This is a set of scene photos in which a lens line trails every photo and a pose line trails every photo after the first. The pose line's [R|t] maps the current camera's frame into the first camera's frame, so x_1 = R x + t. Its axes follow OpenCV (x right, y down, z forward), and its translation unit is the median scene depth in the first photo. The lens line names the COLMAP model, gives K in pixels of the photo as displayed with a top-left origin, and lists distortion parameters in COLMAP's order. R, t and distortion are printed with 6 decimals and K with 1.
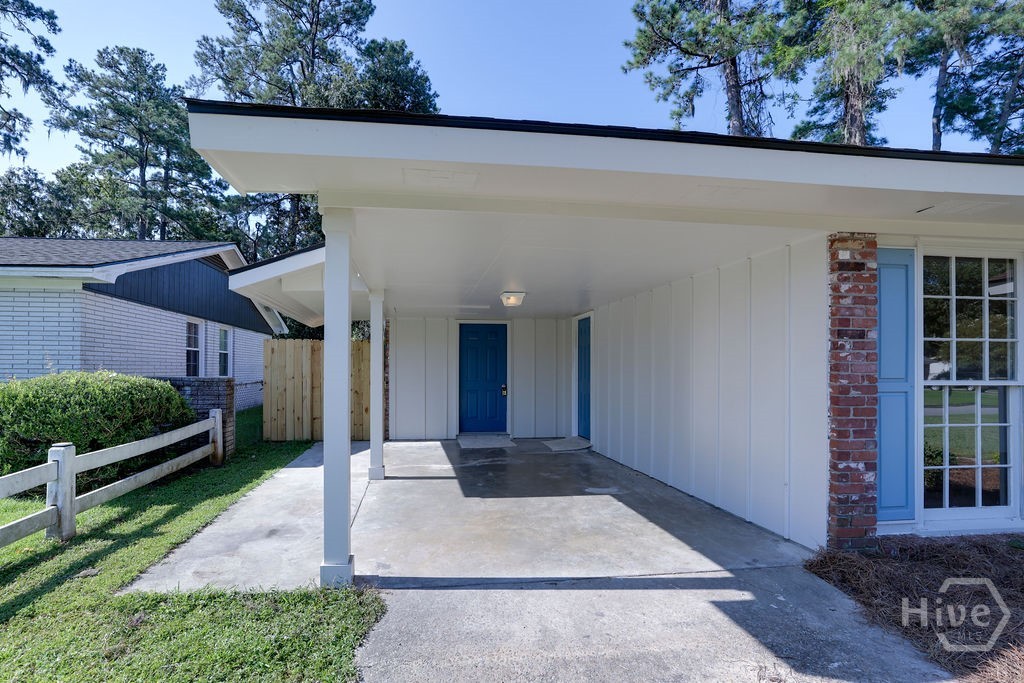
lens RADIAL K [[453.6, 0, 507.4], [0, 453.6, 347.1], [0, 0, 1]] dist [-0.054792, 0.020705]
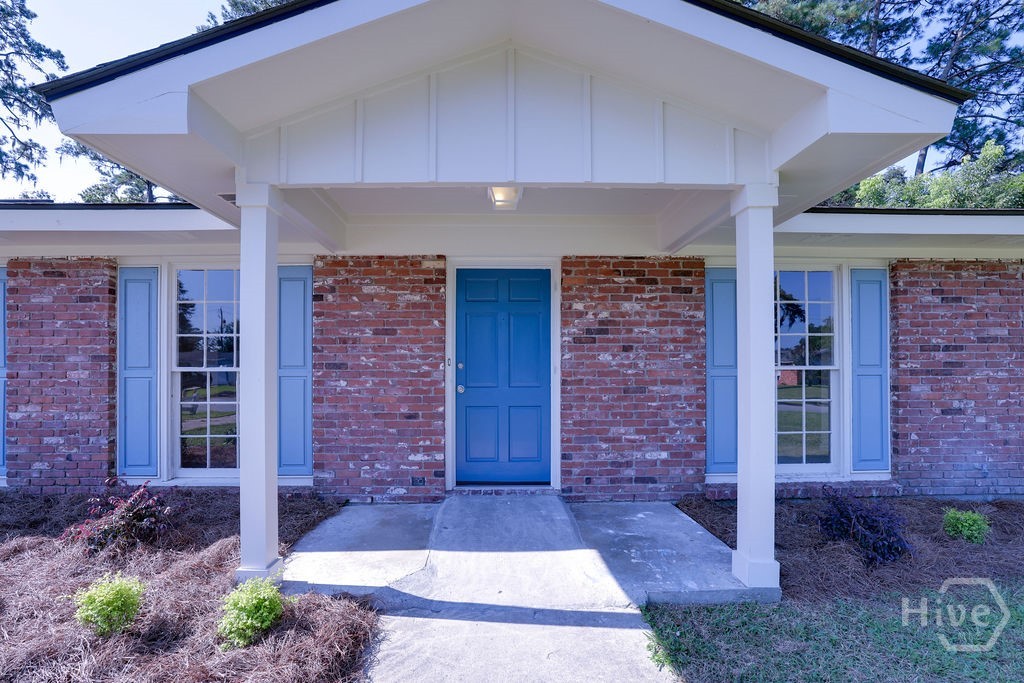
lens RADIAL K [[453.6, 0, 507.4], [0, 453.6, 347.1], [0, 0, 1]] dist [-0.054792, 0.020705]
pose [[0.996437, -0.007752, -0.083979, 0.185921], [0.007512, 0.999967, -0.003171, 0.002499], [0.084001, 0.002529, 0.996462, -0.016442]]
